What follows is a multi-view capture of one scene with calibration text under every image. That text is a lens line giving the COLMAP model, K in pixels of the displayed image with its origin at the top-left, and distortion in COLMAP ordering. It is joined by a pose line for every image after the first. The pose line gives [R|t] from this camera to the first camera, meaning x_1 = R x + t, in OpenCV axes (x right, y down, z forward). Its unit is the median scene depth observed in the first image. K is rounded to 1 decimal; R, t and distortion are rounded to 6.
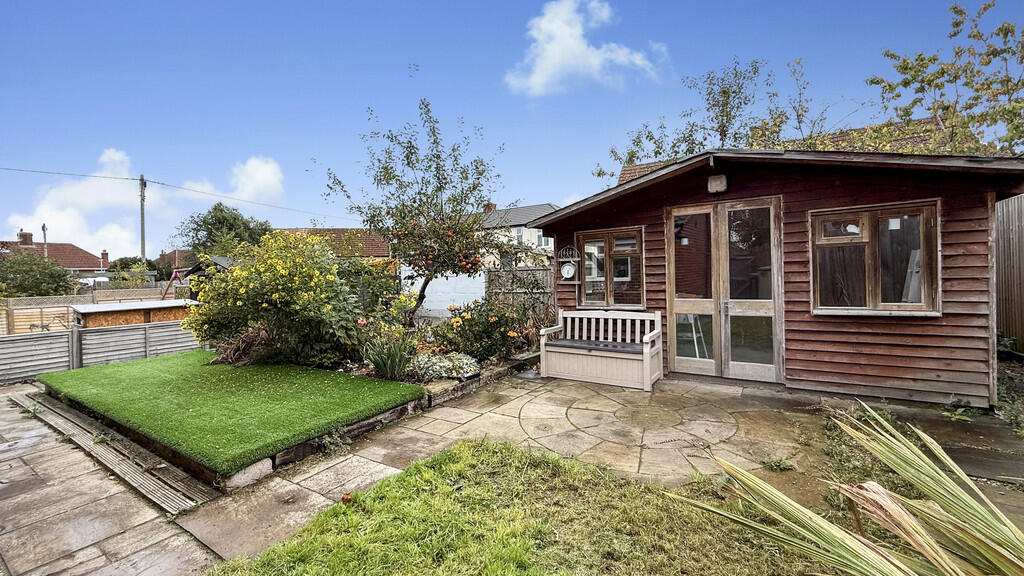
lens RADIAL K [[413.6, 0, 512.0], [0, 413.6, 288.0], [0, 0, 1]] dist [-0.000015, -0.000002]
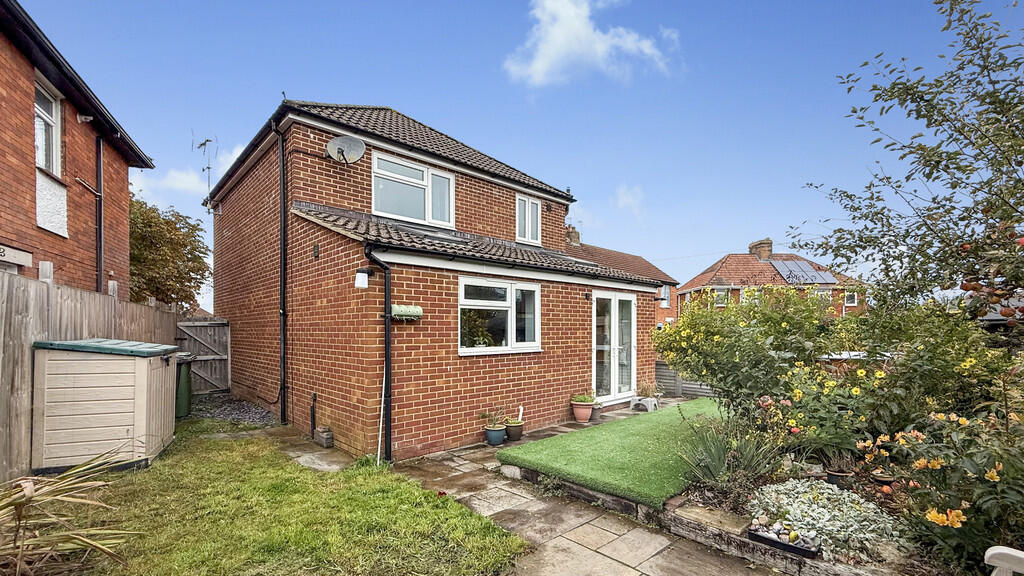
lens RADIAL K [[417.3, 0, 510.4], [0, 417.3, 302.9], [0, 0, 1]] dist [-0.000239, -0.000007]
pose [[-0.232121, -0.022410, -0.972429, 0.760014], [-0.009300, 0.999740, -0.020819, -0.124872], [0.972642, 0.004211, -0.232269, 1.146116]]
